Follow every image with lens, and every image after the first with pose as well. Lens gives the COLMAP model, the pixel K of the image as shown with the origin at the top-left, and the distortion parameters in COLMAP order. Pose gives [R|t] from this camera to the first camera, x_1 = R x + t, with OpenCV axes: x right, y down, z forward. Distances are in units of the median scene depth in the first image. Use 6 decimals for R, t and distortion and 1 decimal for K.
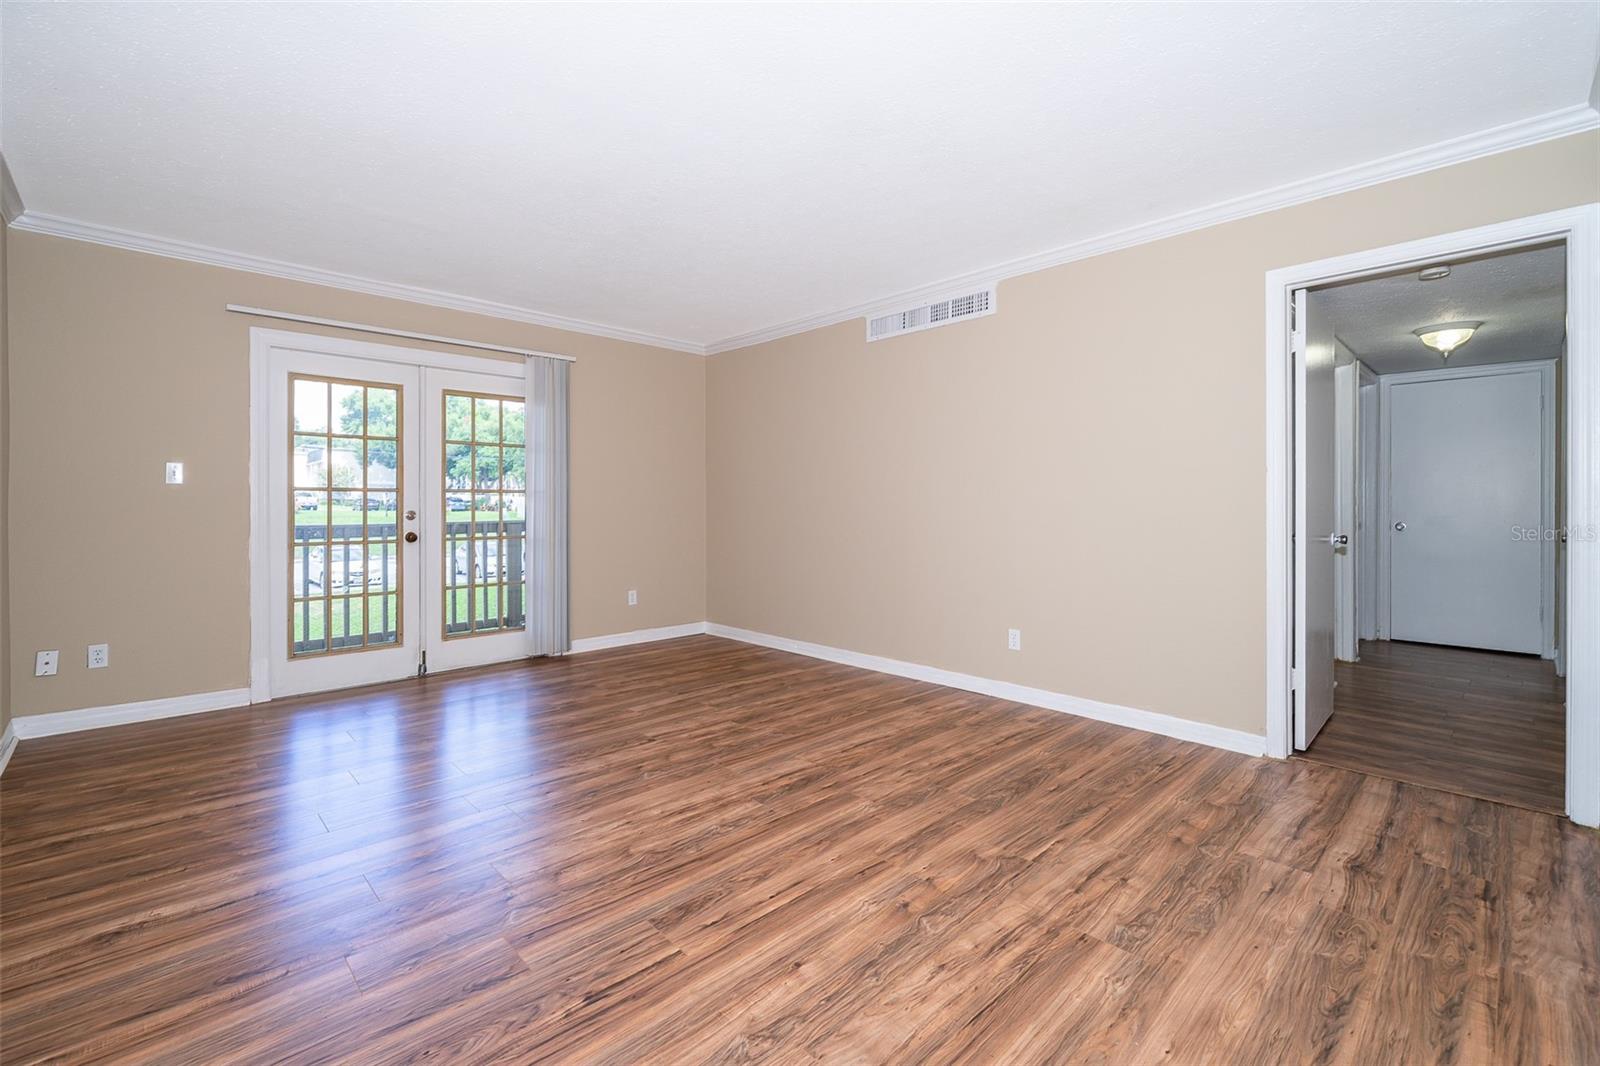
lens RADIAL K [[687.6, 0, 800.0], [0, 687.6, 533.0], [0, 0, 1]] dist [0.000005, -0.000090]
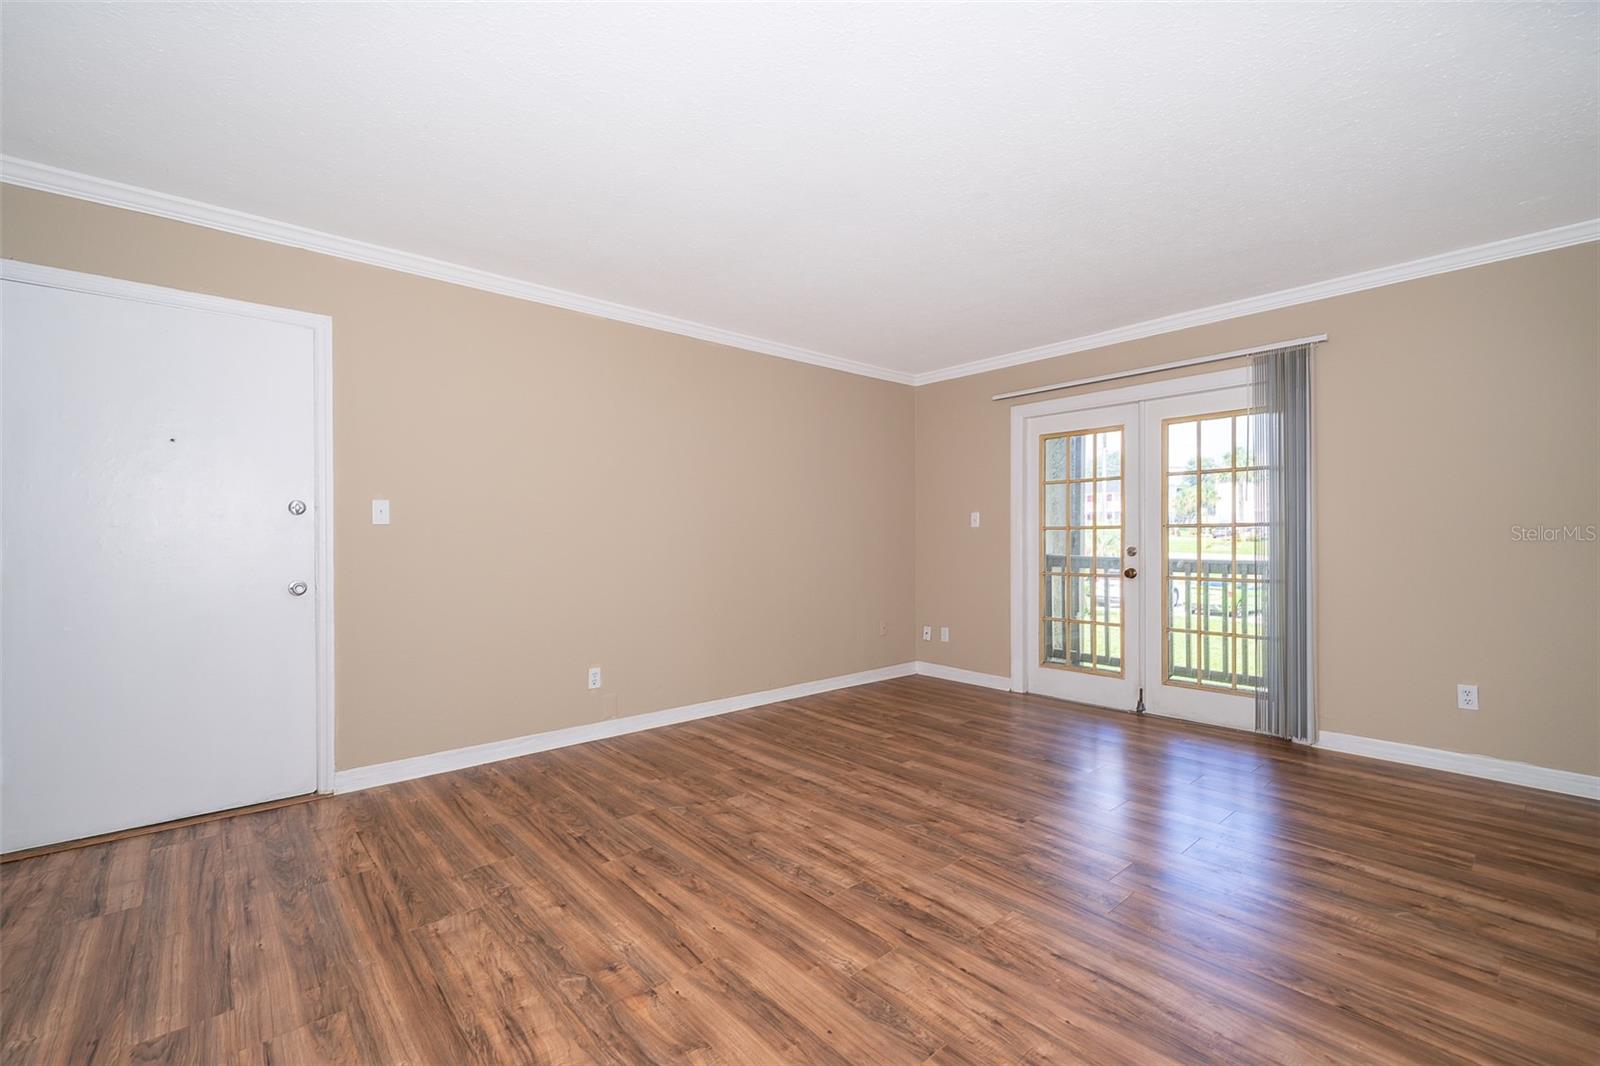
lens RADIAL K [[687.8, 0, 800.0], [0, 687.8, 533.0], [0, 0, 1]] dist [-0.001529, -0.000095]
pose [[-0.044780, -0.010414, -0.998943, 0.711728], [-0.038619, 0.999216, -0.008685, -0.037581], [0.998250, 0.038189, -0.045147, 0.833699]]
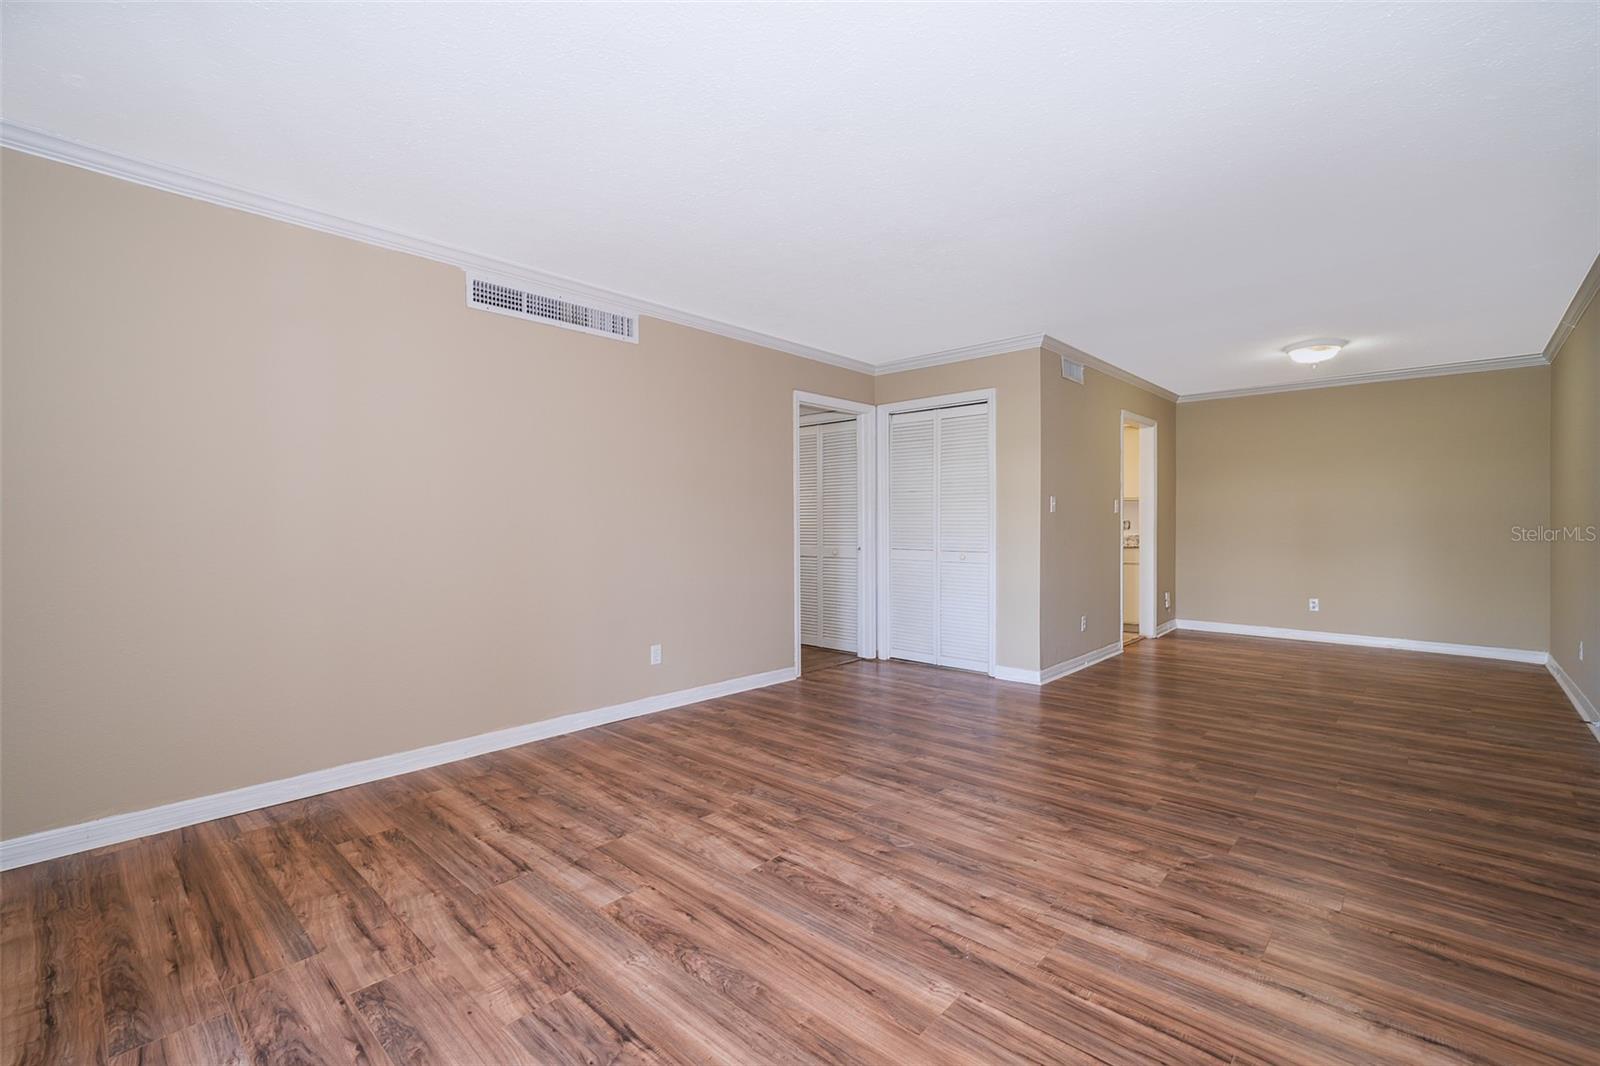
lens RADIAL K [[687.6, 0, 800.0], [0, 687.6, 533.0], [0, 0, 1]] dist [0.000005, -0.000090]
pose [[-0.050105, -0.007335, 0.998717, -1.007146], [0.047159, 0.998840, 0.009702, -0.039194], [-0.997630, 0.047584, -0.049701, 1.103753]]
